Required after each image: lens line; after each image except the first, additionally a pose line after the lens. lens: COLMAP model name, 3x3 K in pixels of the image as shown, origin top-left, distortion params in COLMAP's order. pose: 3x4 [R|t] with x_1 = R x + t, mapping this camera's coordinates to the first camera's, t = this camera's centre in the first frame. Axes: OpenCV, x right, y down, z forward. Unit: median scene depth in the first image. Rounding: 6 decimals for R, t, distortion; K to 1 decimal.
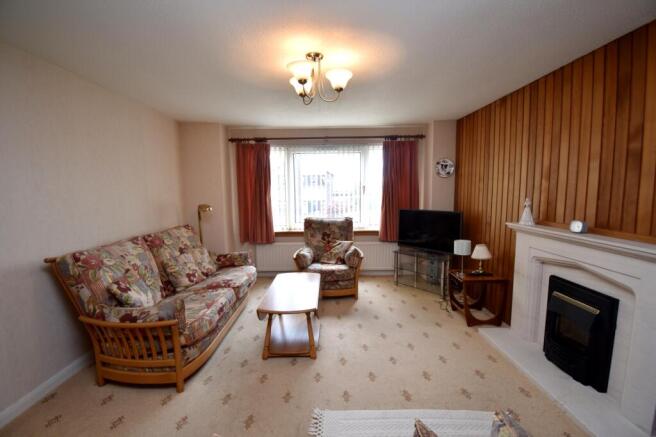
lens RADIAL K [[298.2, 0, 330.0], [0, 298.2, 217.6], [0, 0, 1]] dist [-0.000547, -0.016942]
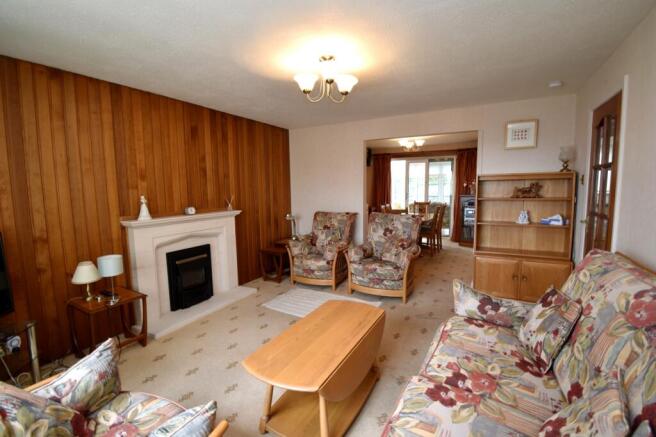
lens RADIAL K [[298.2, 0, 330.0], [0, 298.2, 217.6], [0, 0, 1]] dist [-0.000547, -0.016942]
pose [[-0.876878, -0.027195, 0.479943, -0.496260], [0.069510, 0.980733, 0.182568, -0.146265], [-0.475661, 0.193451, -0.858093, 1.704860]]
